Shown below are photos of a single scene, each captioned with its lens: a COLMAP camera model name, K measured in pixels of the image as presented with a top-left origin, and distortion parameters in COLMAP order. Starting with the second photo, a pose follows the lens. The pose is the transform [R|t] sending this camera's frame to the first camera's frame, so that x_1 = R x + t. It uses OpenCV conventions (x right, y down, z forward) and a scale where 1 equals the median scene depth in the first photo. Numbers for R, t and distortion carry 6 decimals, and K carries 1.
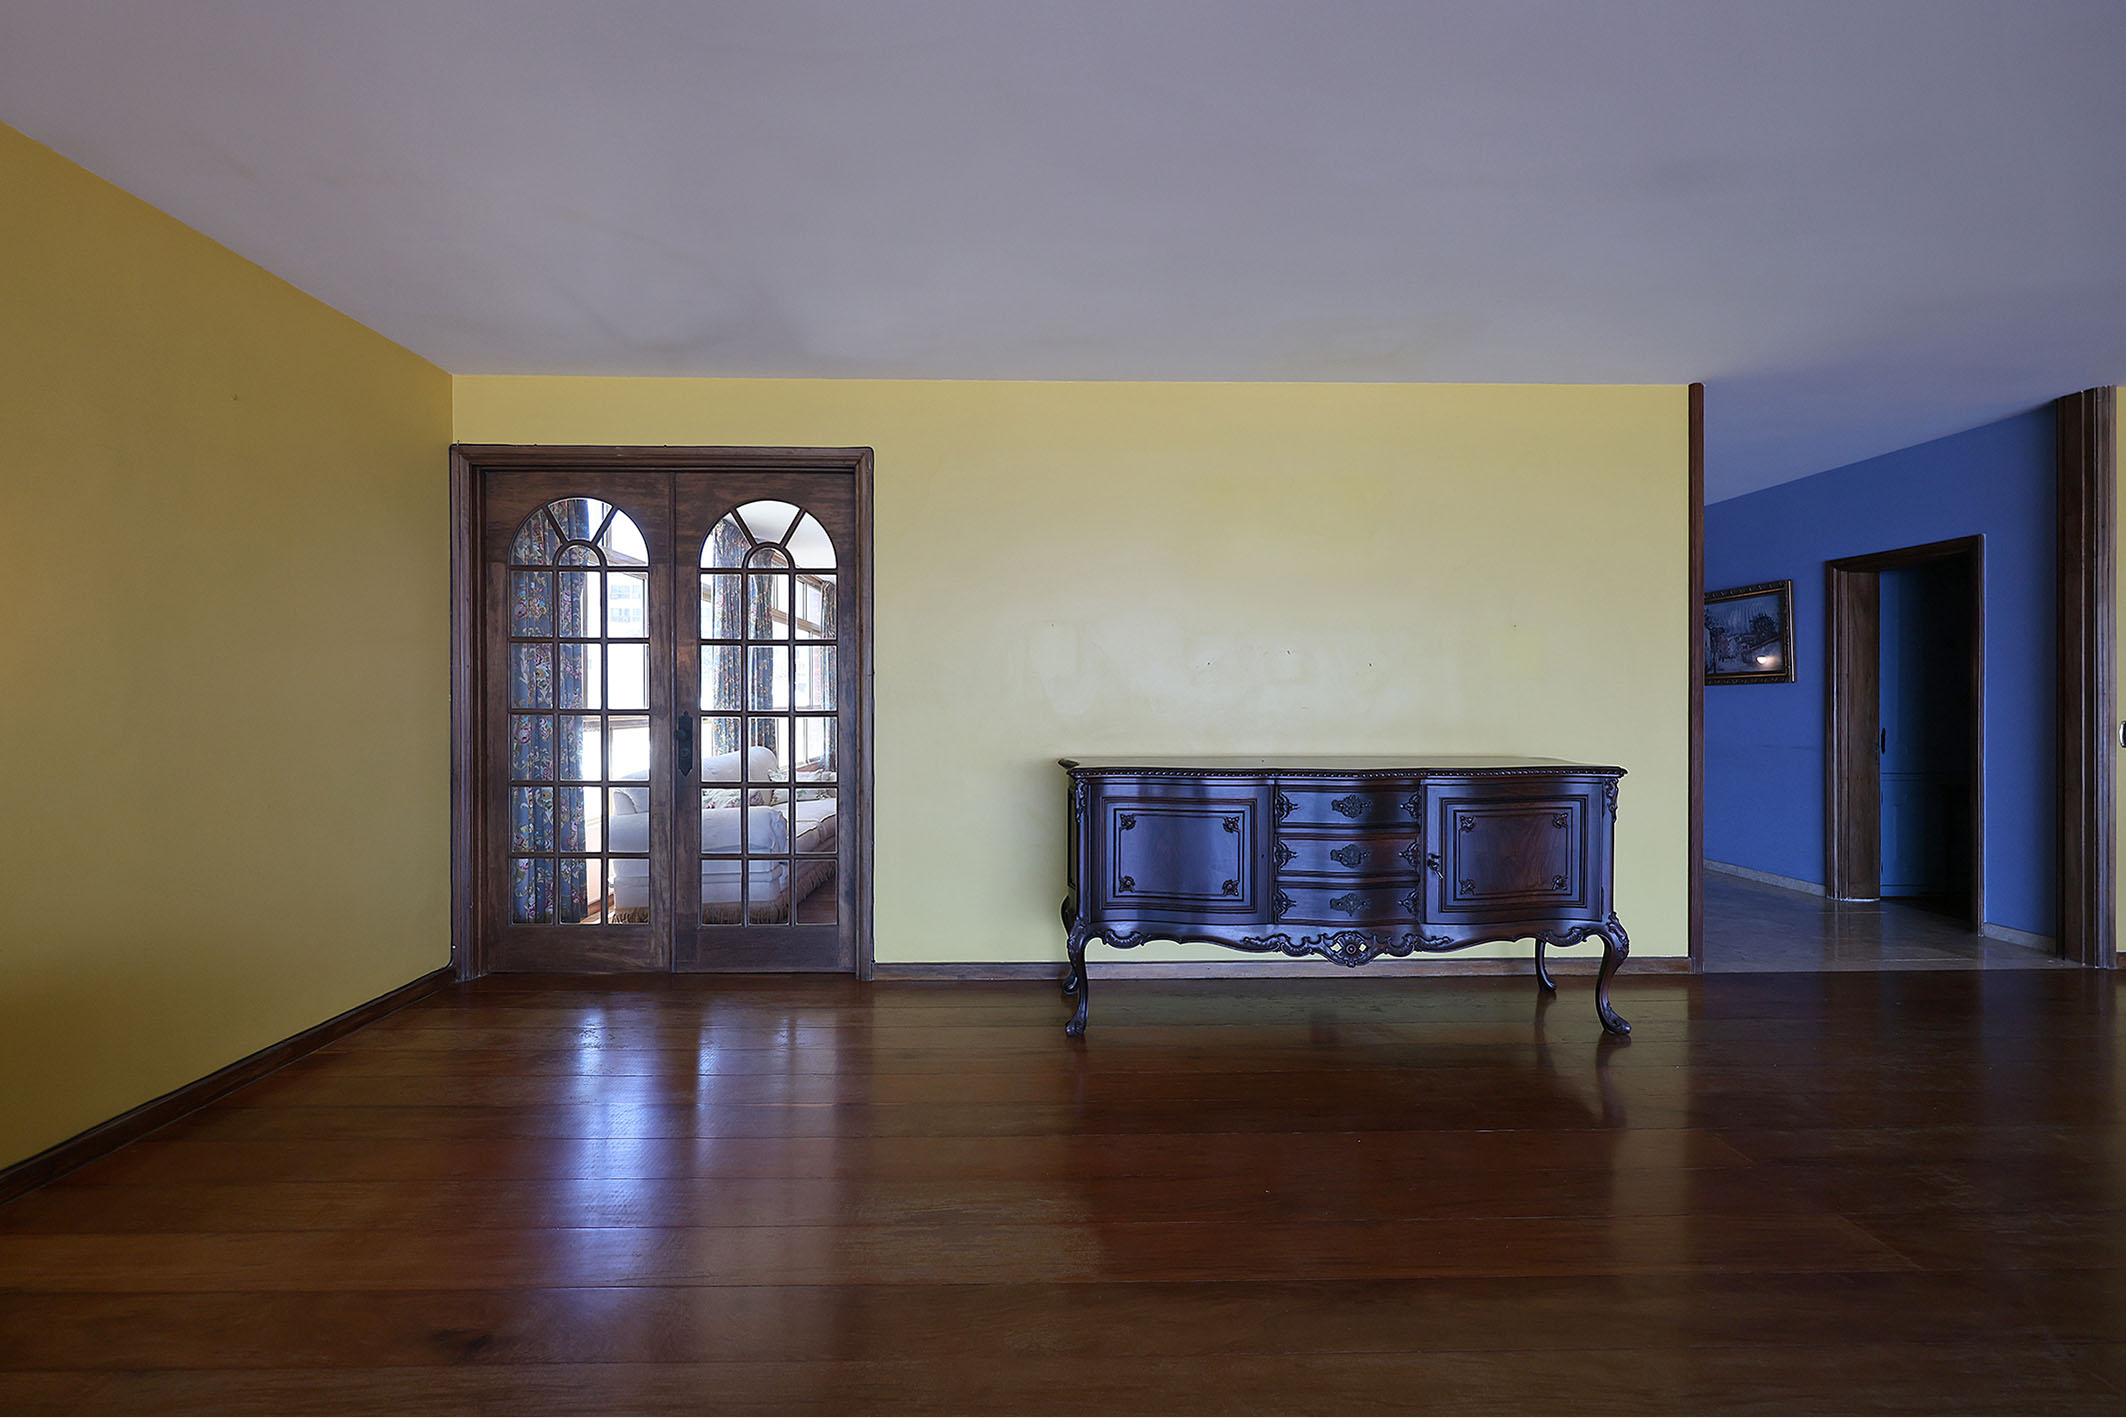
lens RADIAL K [[845.9, 0, 1050.1], [0, 845.9, 702.5], [0, 0, 1]] dist [-0.002683, -0.000060]
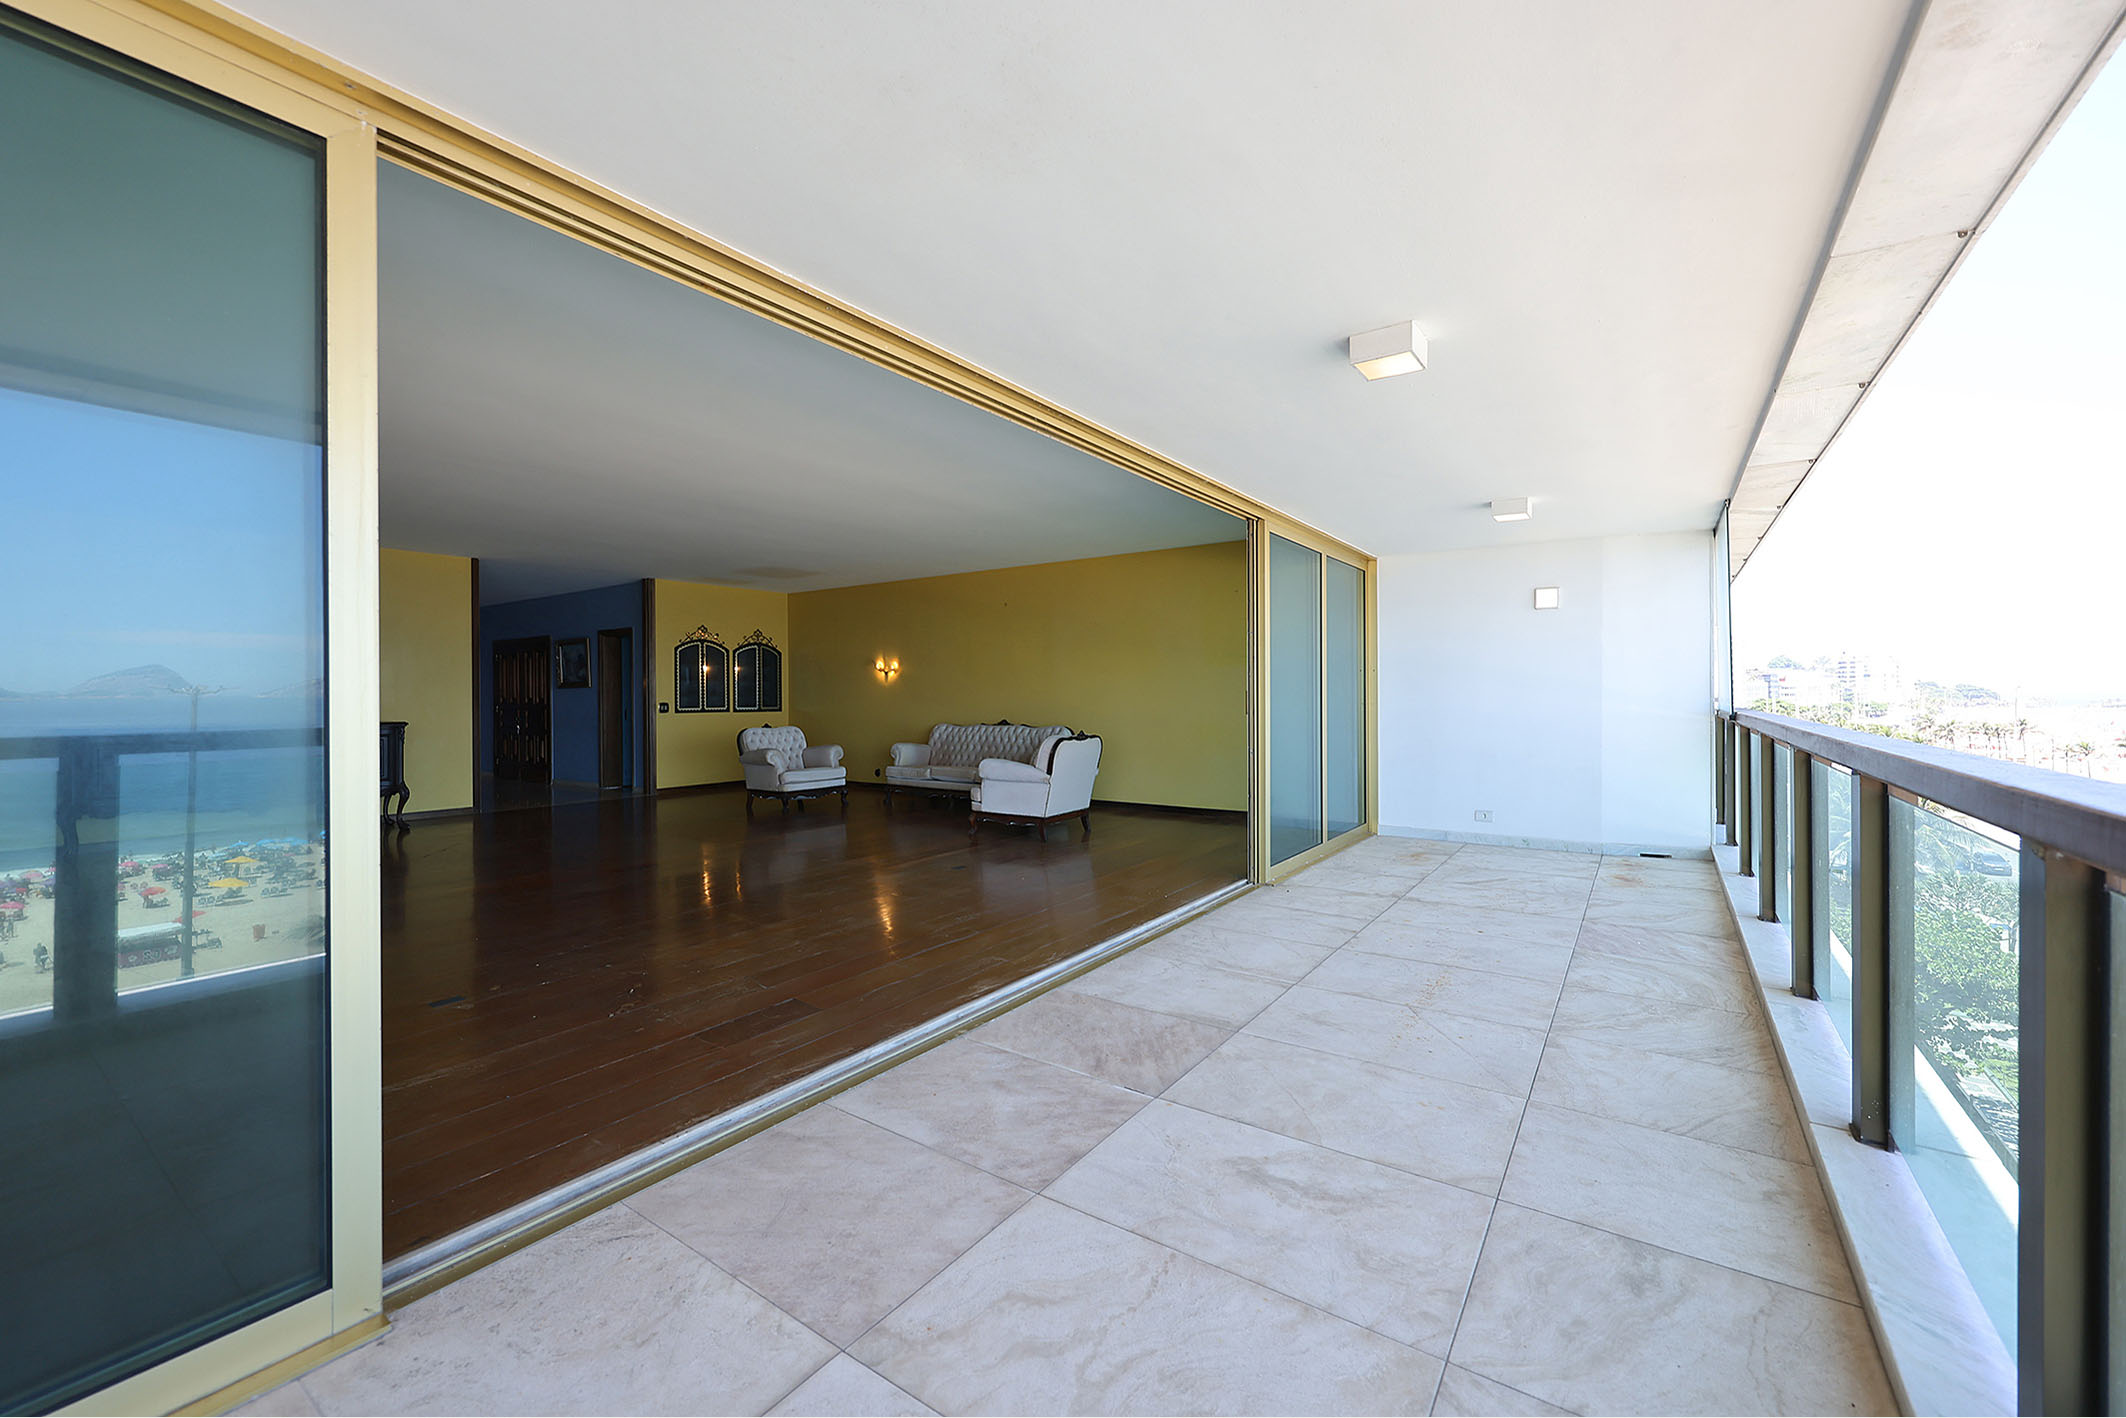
lens RADIAL K [[845.9, 0, 1050.1], [0, 845.9, 702.5], [0, 0, 1]] dist [-0.002683, -0.000060]
pose [[0.599031, -0.007104, 0.800695, -0.142052], [0.006528, 0.999971, 0.003988, 0.017851], [-0.800699, 0.002838, 0.599060, -1.636183]]
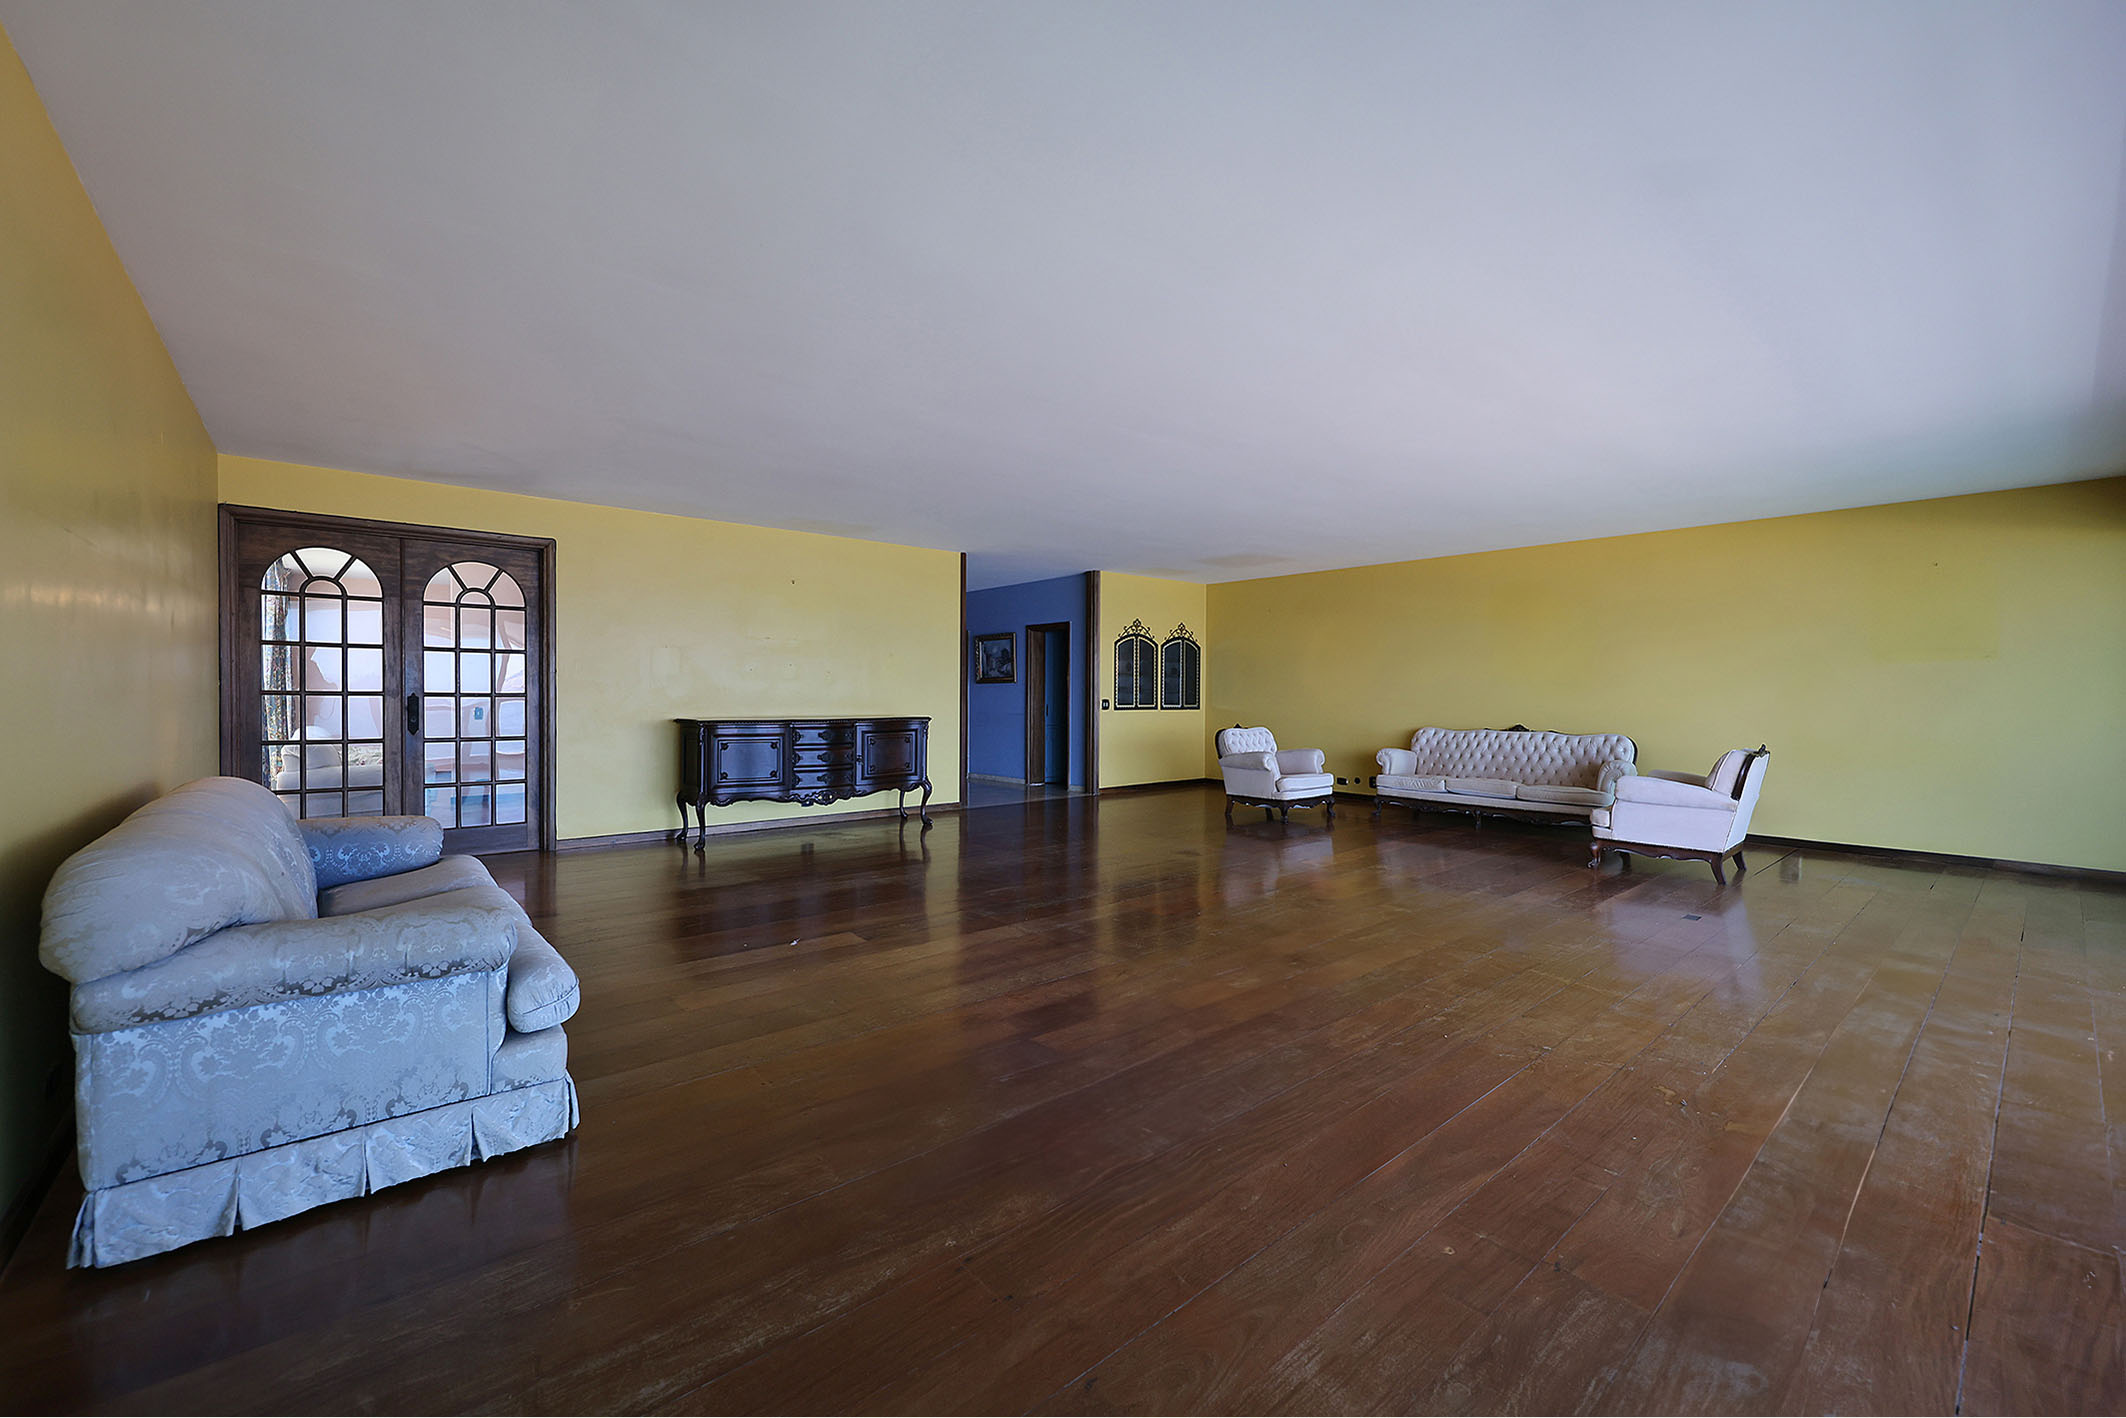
lens RADIAL K [[841.6, 0, 1050.7], [0, 841.6, 701.5], [0, 0, 1]] dist [-0.001872, -0.000003]
pose [[0.779089, -0.001014, 0.626912, -0.487089], [-0.005296, 0.999952, 0.008200, 0.007021], [-0.626890, -0.009708, 0.779047, -0.939450]]
